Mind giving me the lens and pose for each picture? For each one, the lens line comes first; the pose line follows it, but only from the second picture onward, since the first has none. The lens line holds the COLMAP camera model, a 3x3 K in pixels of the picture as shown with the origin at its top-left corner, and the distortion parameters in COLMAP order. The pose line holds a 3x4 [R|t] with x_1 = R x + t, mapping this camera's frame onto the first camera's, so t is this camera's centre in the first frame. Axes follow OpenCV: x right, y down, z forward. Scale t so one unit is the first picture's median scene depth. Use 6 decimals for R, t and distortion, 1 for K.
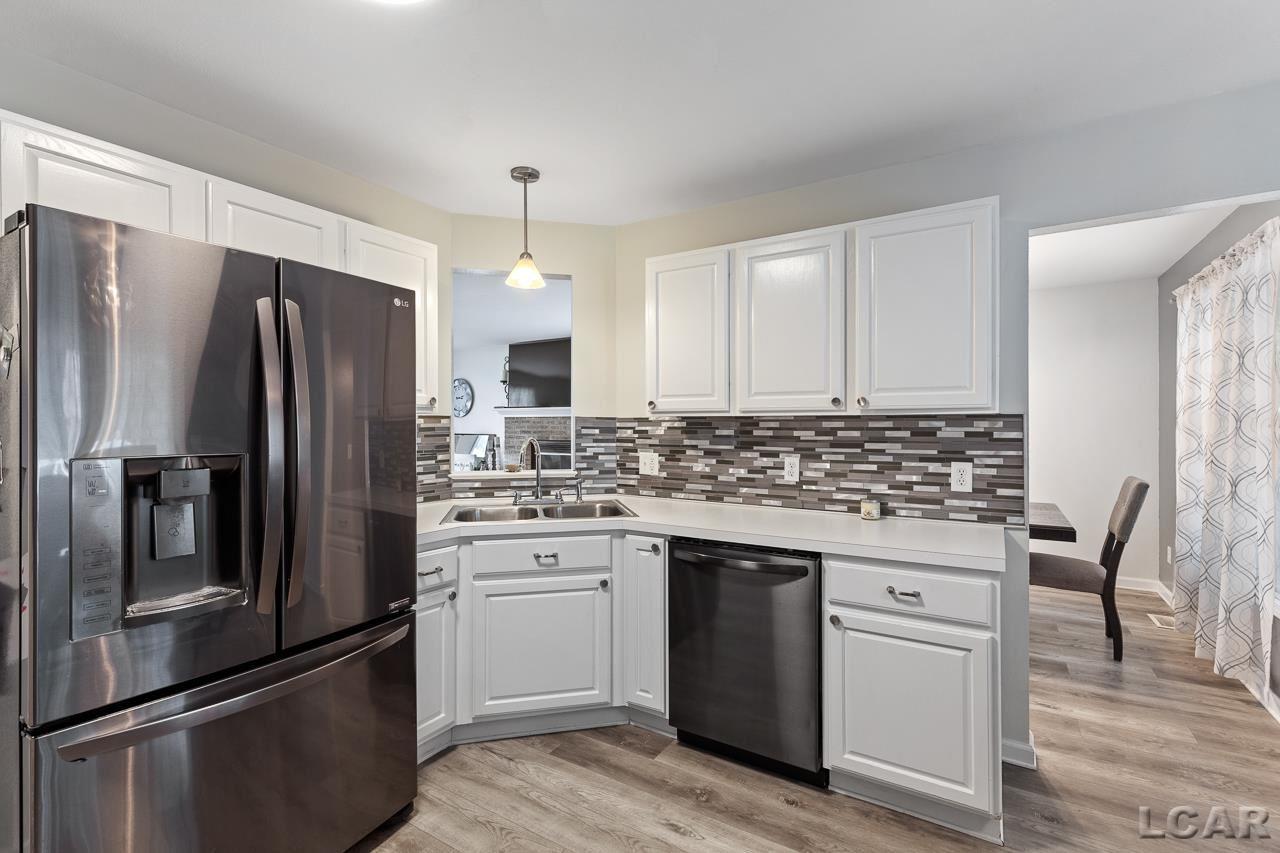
lens RADIAL K [[567.8, 0, 634.1], [0, 567.8, 426.3], [0, 0, 1]] dist [0.007764, -0.000416]
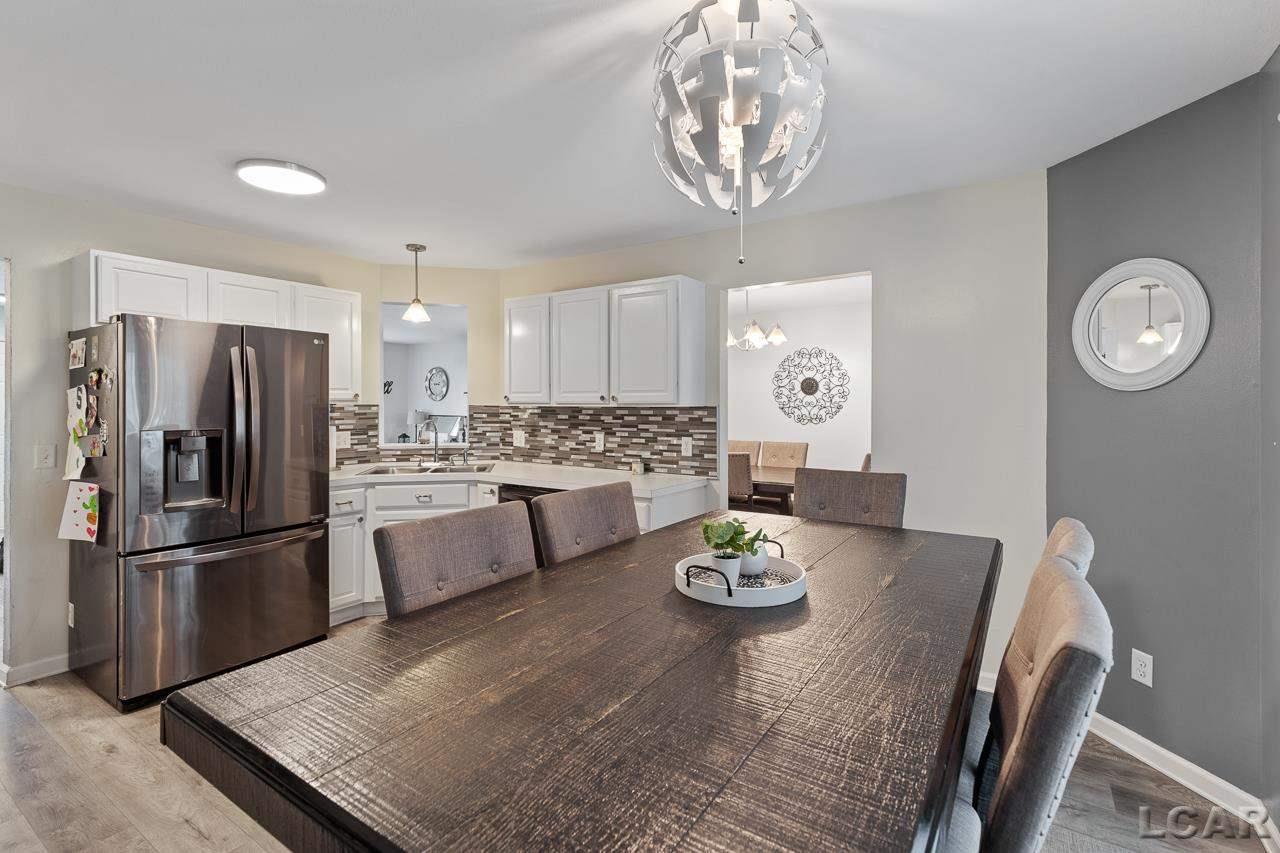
lens RADIAL K [[580.4, 0, 644.4], [0, 580.4, 407.1], [0, 0, 1]] dist [0.001473, 0.000108]
pose [[0.999773, 0.003395, -0.021037, 0.456475], [-0.003391, 0.999994, 0.000248, -0.017839], [0.021038, -0.000177, 0.999779, -0.547026]]
